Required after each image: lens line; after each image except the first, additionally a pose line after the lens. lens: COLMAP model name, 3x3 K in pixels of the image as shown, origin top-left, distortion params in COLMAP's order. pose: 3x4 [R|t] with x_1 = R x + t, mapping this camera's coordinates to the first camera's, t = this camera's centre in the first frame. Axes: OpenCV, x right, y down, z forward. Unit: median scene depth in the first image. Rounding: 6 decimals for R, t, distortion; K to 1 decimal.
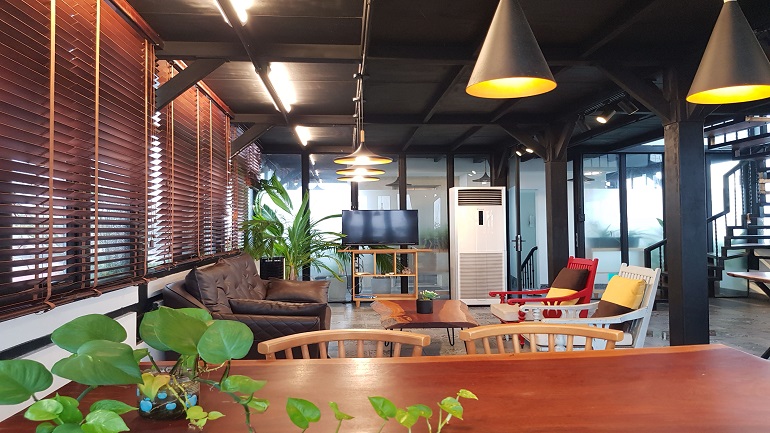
lens RADIAL K [[605.8, 0, 385.0], [0, 605.8, 216.5], [0, 0, 1]] dist [-0.008172, -0.006936]
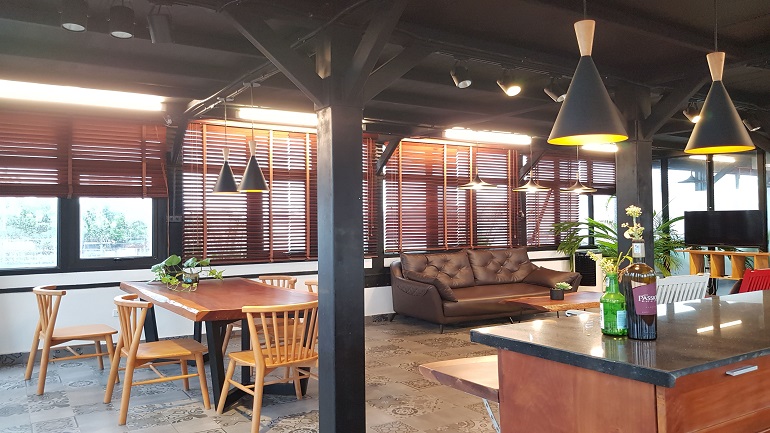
lens RADIAL K [[605.8, 0, 385.0], [0, 605.8, 216.5], [0, 0, 1]] dist [-0.008172, -0.006936]
pose [[0.463324, -0.012672, -0.886098, 0.637880], [0.013805, 0.999880, -0.007082, -0.003869], [0.886081, -0.008951, 0.463443, 0.073907]]
